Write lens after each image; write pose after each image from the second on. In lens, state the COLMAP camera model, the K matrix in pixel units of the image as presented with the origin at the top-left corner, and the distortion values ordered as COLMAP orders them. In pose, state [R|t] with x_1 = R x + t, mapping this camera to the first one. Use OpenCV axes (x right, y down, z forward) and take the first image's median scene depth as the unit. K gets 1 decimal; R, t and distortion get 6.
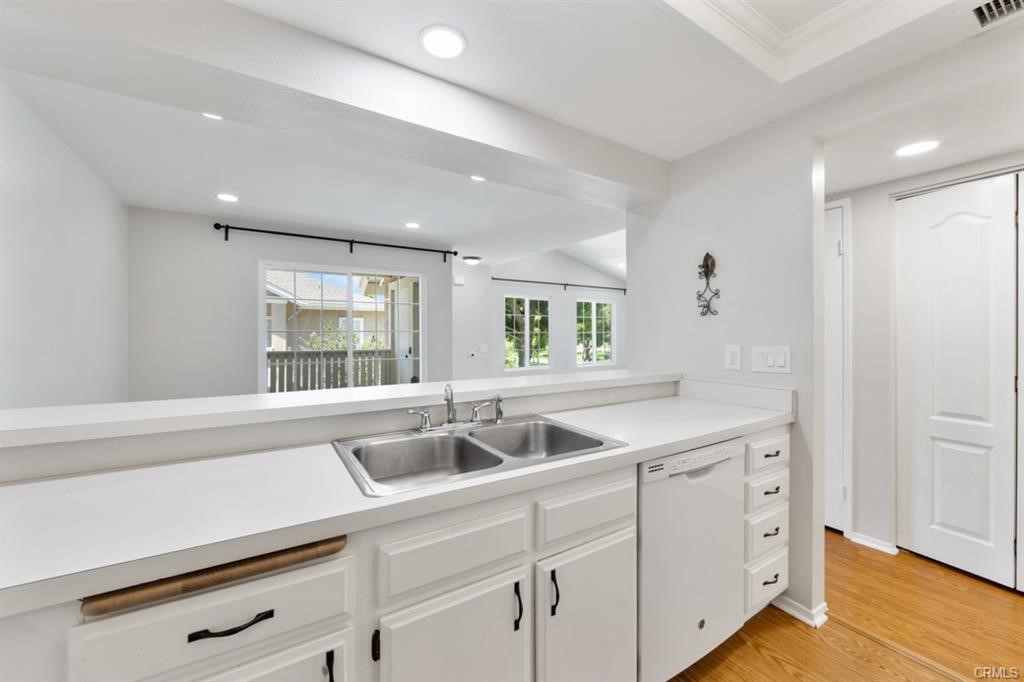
lens RADIAL K [[401.0, 0, 517.9], [0, 401.0, 334.3], [0, 0, 1]] dist [-0.001798, -0.000132]
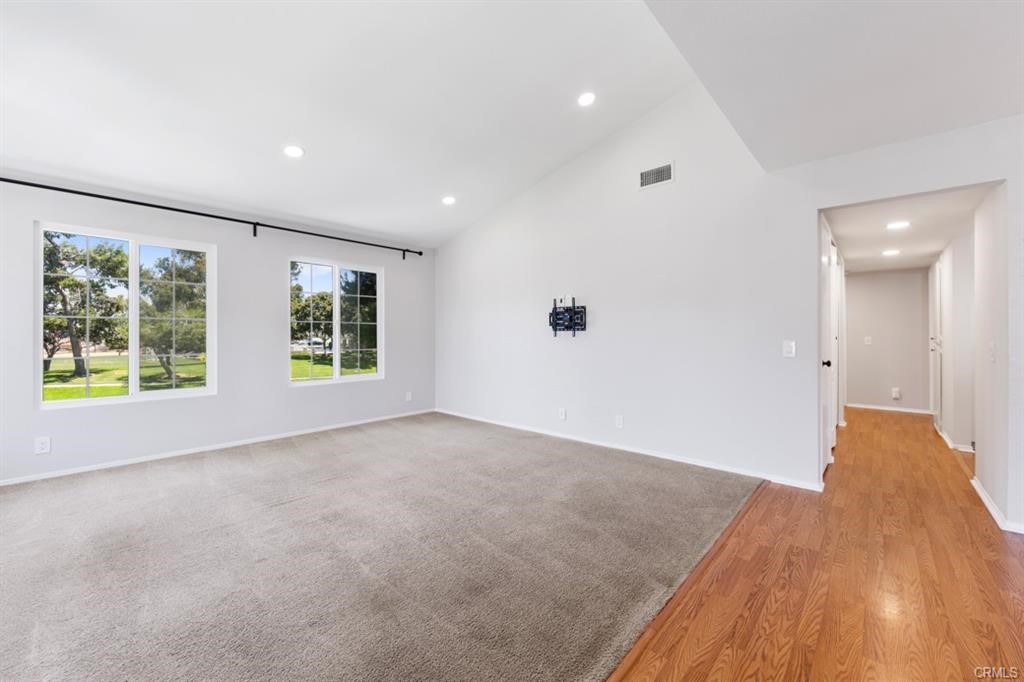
lens RADIAL K [[406.2, 0, 513.0], [0, 406.2, 334.0], [0, 0, 1]] dist [-0.002334, -0.000645]
pose [[-0.260221, 0.003411, 0.965543, -0.770329], [0.005148, 0.999984, -0.002145, 0.031251], [-0.965535, 0.004412, -0.260235, 2.217434]]
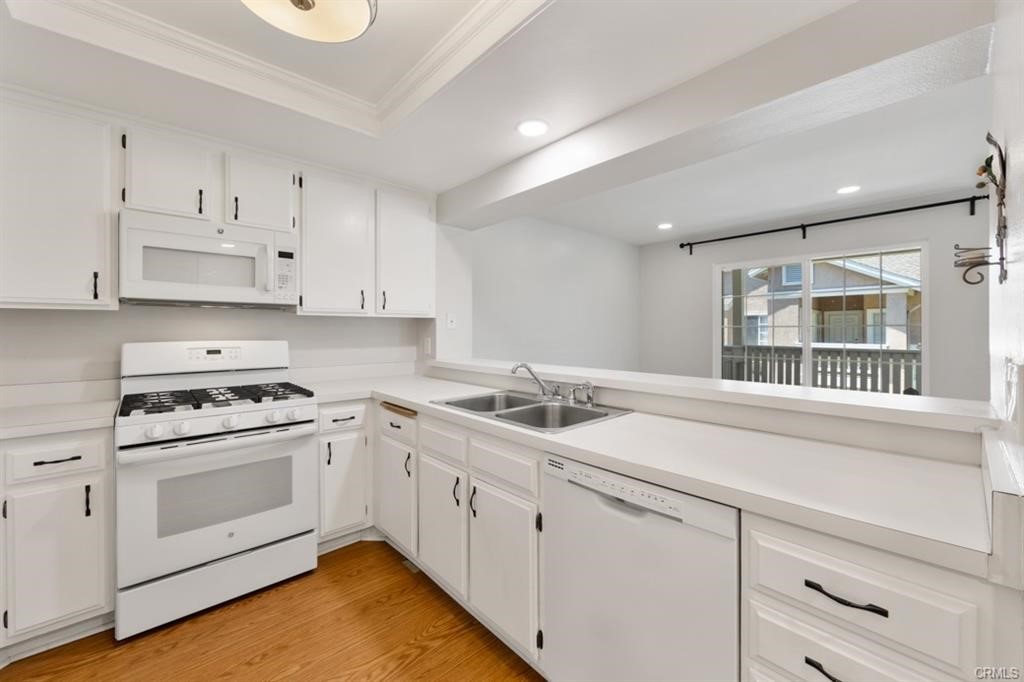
lens RADIAL K [[407.1, 0, 515.3], [0, 407.1, 331.4], [0, 0, 1]] dist [0.000205, -0.000093]
pose [[0.168616, 0.002792, -0.985678, 0.802205], [0.001887, 0.999993, 0.003156, 0.001190], [0.985680, -0.002392, 0.168609, 0.444705]]
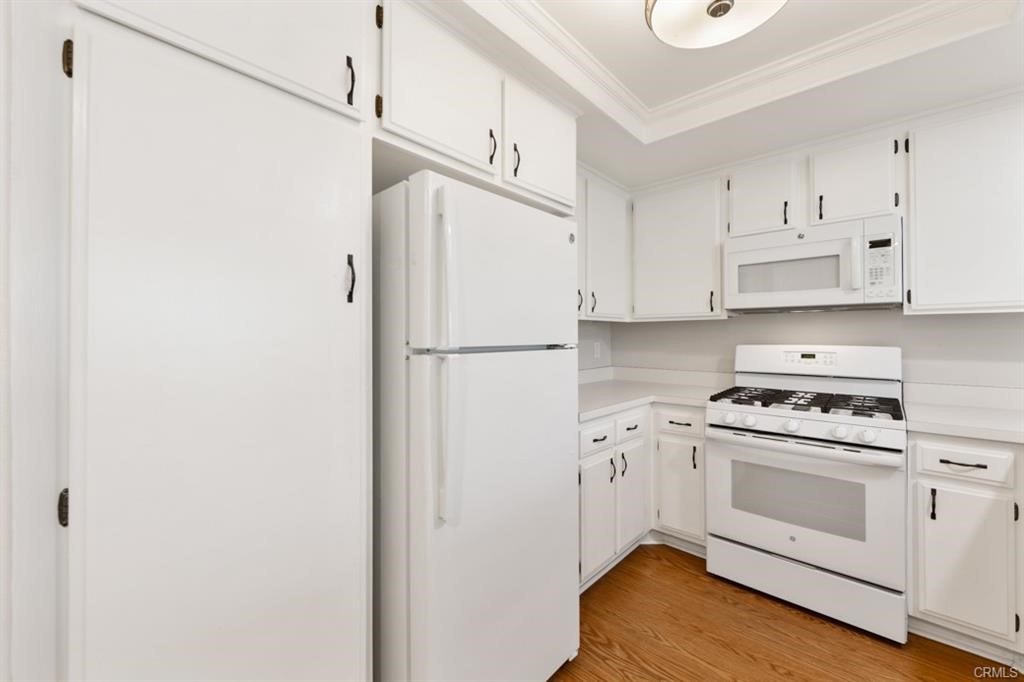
lens RADIAL K [[406.2, 0, 513.0], [0, 406.2, 334.0], [0, 0, 1]] dist [-0.002334, -0.000645]
pose [[-0.967892, 0.001200, -0.251364, 0.643721], [0.002311, 0.999989, -0.004123, 0.001383], [0.251357, -0.004571, -0.967884, 0.678263]]
